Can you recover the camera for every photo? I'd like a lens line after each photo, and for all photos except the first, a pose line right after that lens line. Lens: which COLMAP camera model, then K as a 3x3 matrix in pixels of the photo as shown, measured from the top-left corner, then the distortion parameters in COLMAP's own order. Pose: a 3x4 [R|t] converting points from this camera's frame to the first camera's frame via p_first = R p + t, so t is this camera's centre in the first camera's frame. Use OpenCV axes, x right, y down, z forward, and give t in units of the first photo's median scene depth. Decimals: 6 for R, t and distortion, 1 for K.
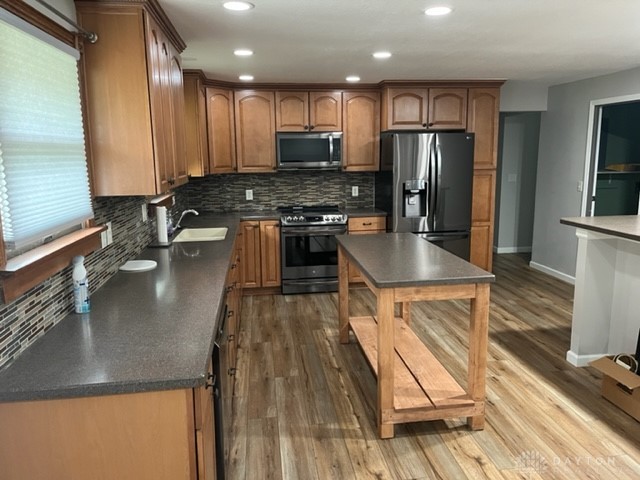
lens RADIAL K [[494.3, 0, 324.9], [0, 494.3, 236.8], [0, 0, 1]] dist [0.041270, -0.037727]
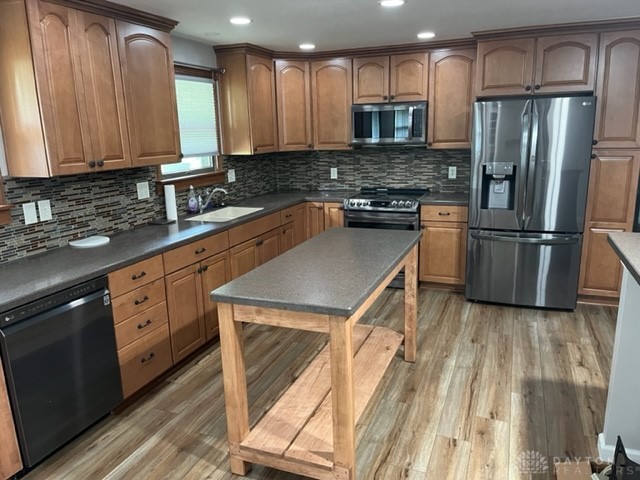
lens RADIAL K [[494.3, 0, 319.6], [0, 494.3, 242.9], [0, 0, 1]] dist [0.041270, -0.037727]
pose [[0.864758, 0.102228, -0.491674, 0.319021], [-0.066260, 0.993728, 0.090075, -0.038580], [0.497799, -0.045314, 0.866108, 0.176458]]
